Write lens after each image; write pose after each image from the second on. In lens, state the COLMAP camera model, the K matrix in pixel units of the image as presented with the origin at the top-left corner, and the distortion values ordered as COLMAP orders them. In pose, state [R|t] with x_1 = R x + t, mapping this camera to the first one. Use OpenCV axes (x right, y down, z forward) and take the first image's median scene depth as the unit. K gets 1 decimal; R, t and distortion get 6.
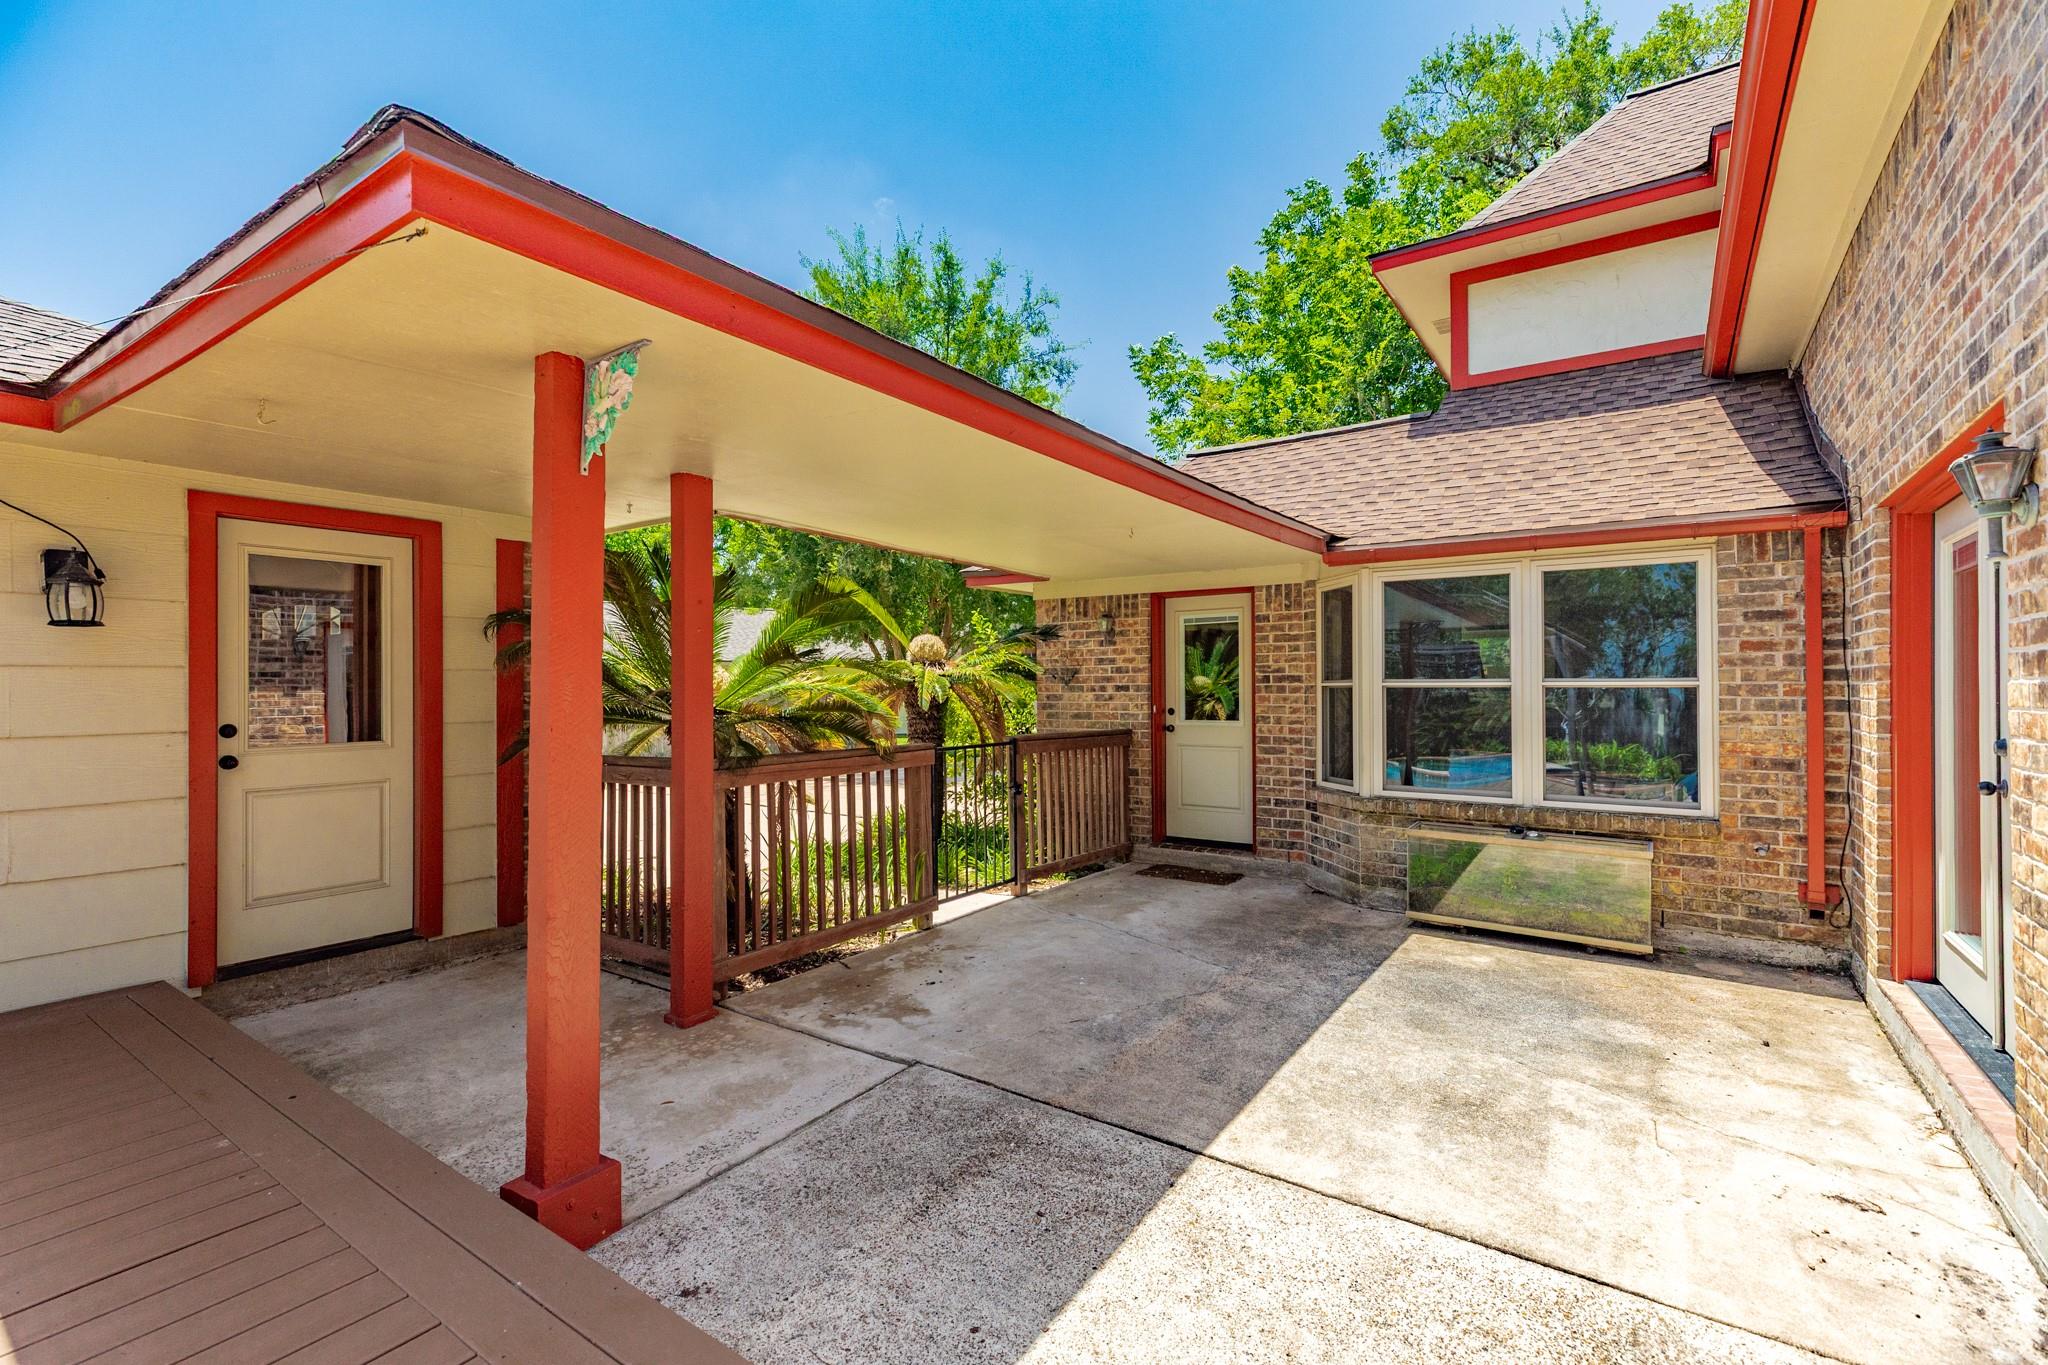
lens RADIAL K [[920.0, 0, 1024.3], [0, 920.0, 681.9], [0, 0, 1]] dist [-0.014818, -0.000342]
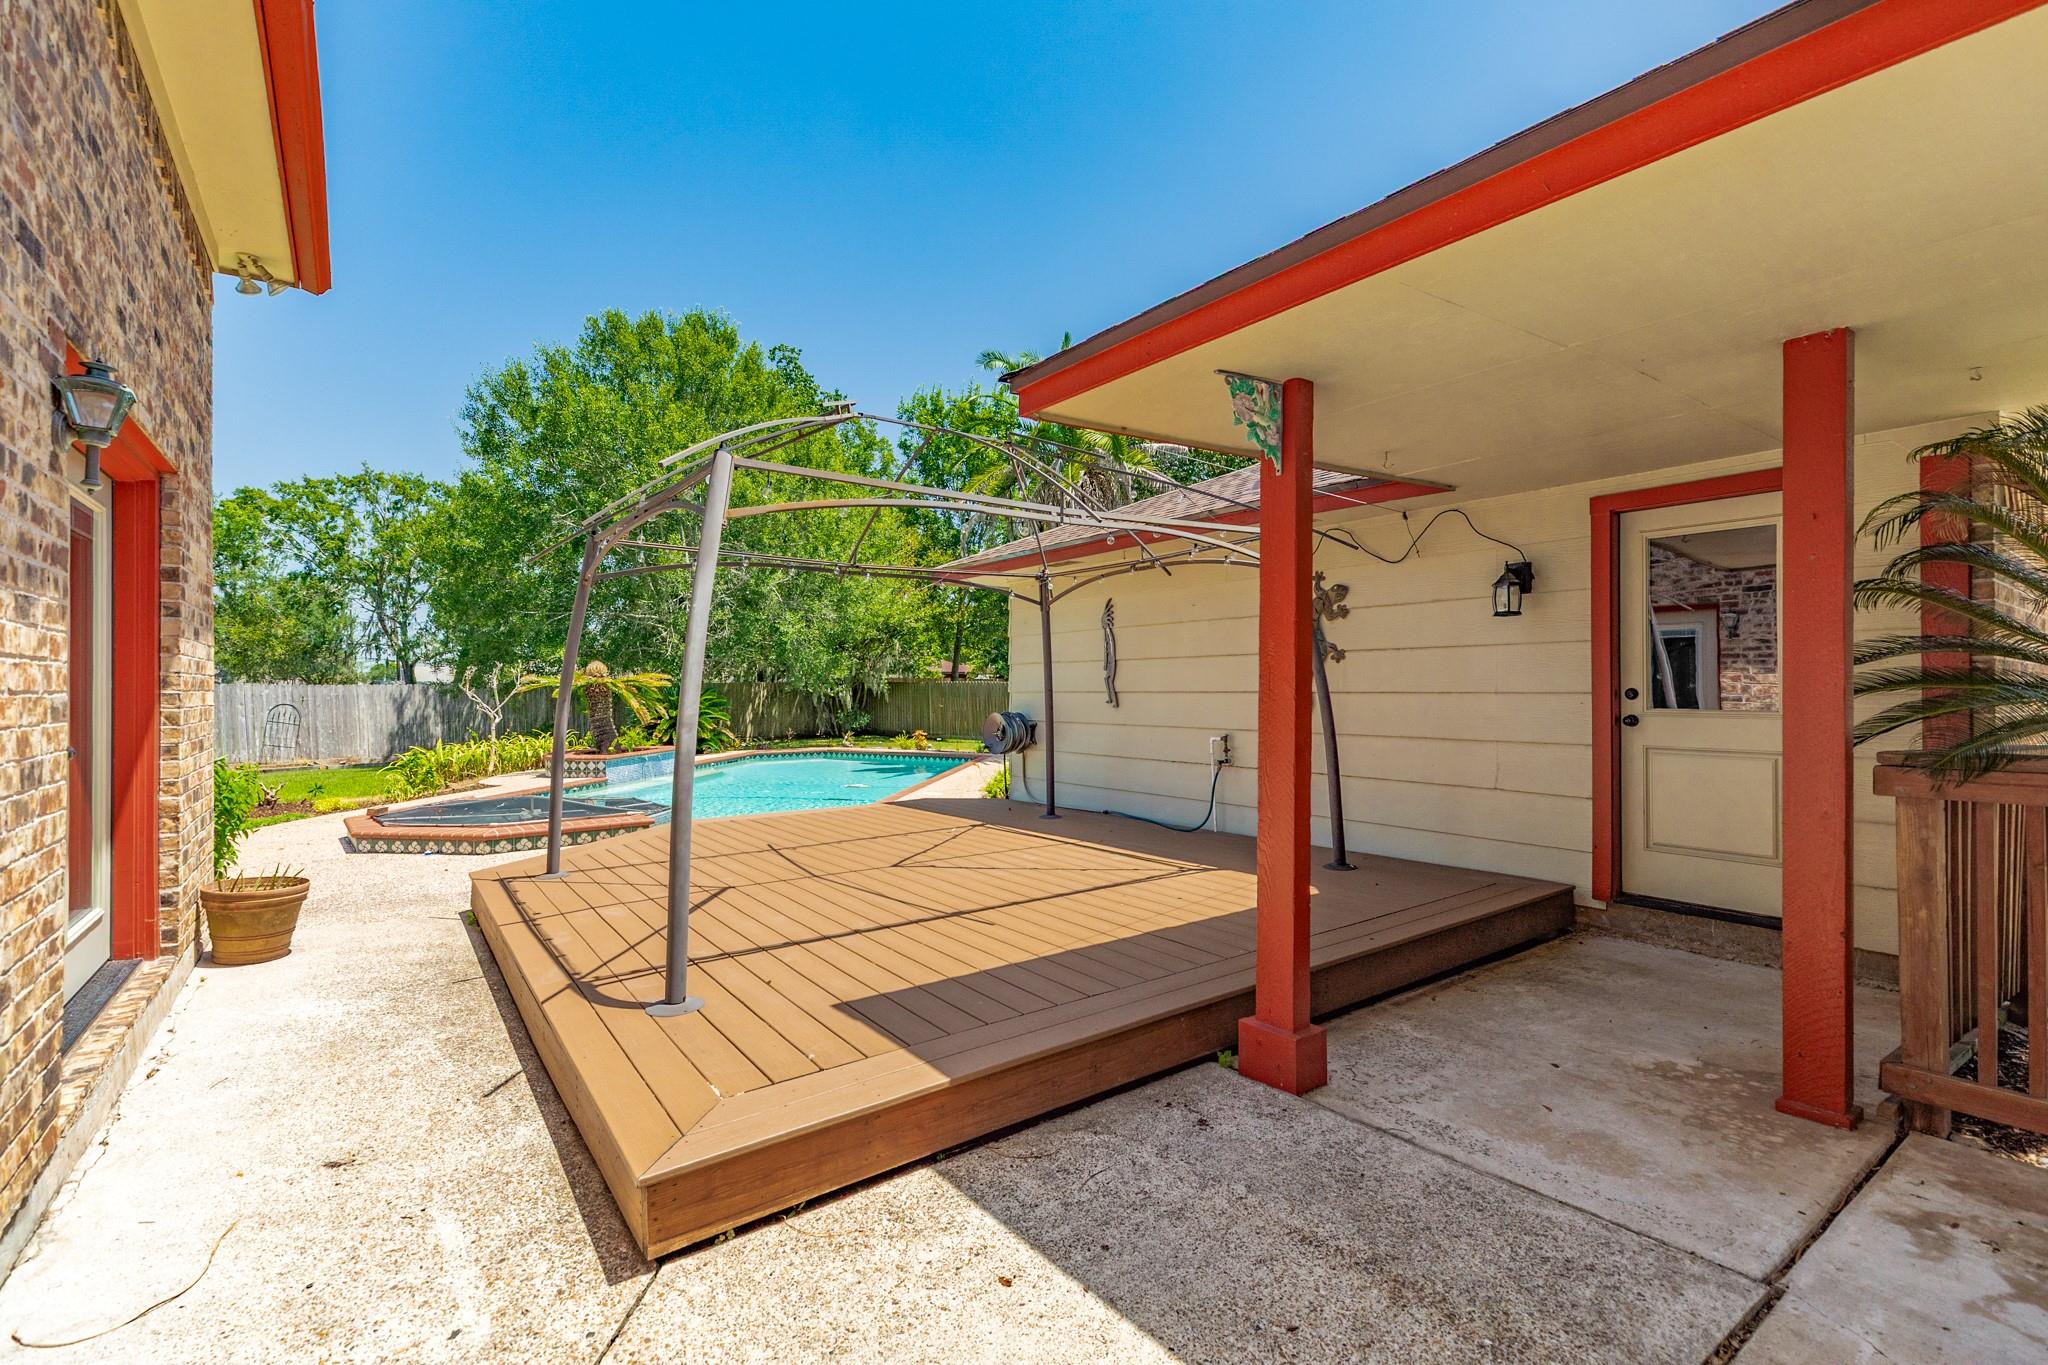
lens RADIAL K [[920.0, 0, 1025.0], [0, 920.0, 677.8], [0, 0, 1]] dist [-0.014818, -0.000342]
pose [[-0.335409, 0.003130, -0.942068, 0.563293], [0.004307, 0.999989, 0.001789, 0.030829], [0.942063, -0.003458, -0.335418, 0.740076]]
